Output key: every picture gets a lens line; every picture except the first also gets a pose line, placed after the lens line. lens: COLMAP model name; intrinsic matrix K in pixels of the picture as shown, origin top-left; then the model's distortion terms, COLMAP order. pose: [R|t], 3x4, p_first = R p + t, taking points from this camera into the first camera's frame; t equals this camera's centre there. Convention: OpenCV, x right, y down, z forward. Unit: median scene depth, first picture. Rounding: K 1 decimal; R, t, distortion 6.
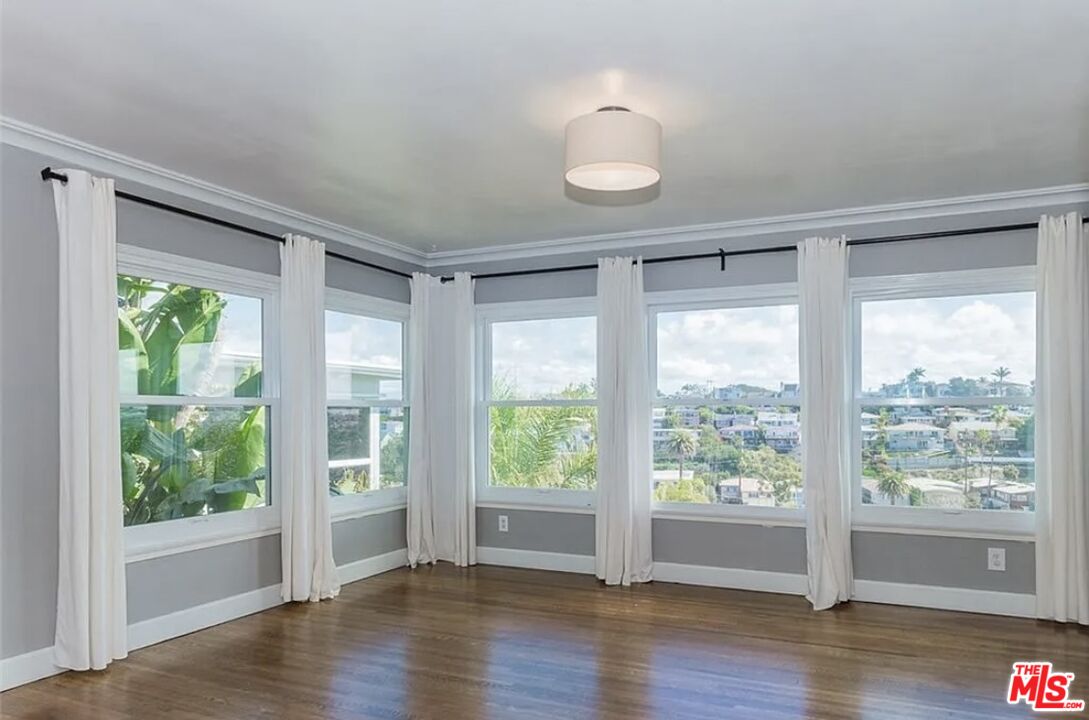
lens RADIAL K [[754.1, 0, 544.6], [0, 754.1, 424.7], [0, 0, 1]] dist [-0.002019, -0.000648]
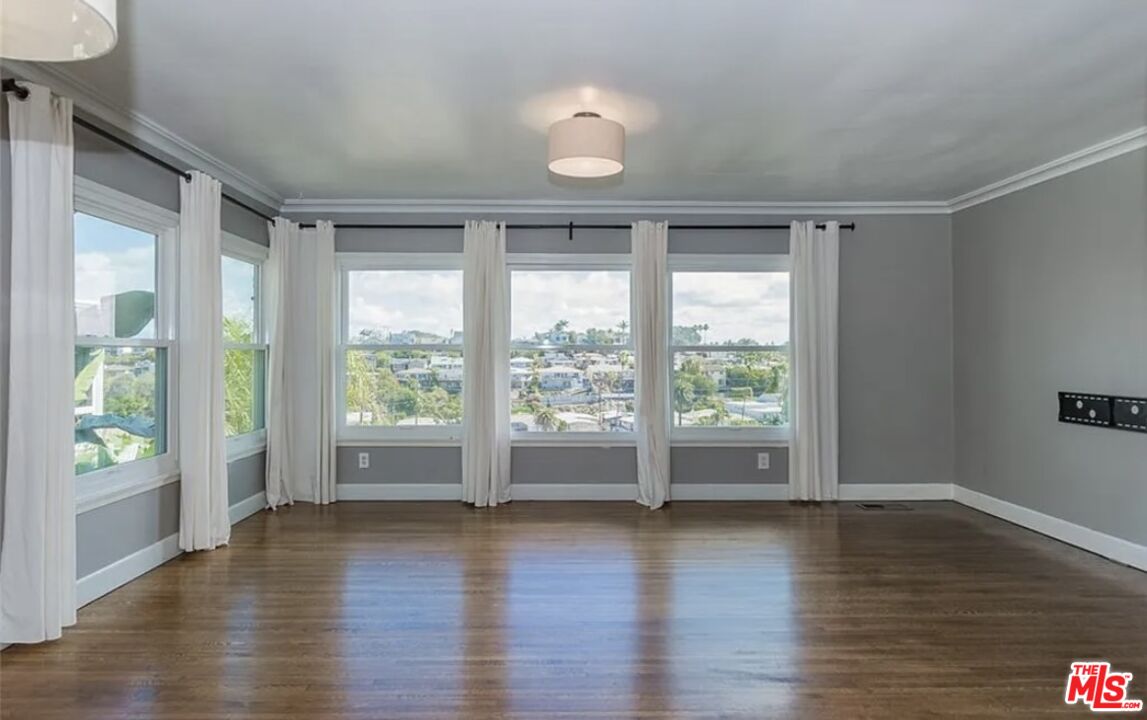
lens RADIAL K [[712.4, 0, 555.2], [0, 712.4, 359.6], [0, 0, 1]] dist [0.001112, 0.001271]
pose [[0.898945, 0.000671, 0.438061, -0.250739], [0.004598, 0.999929, -0.010968, 0.001648], [-0.438038, 0.011874, 0.898878, -0.019687]]
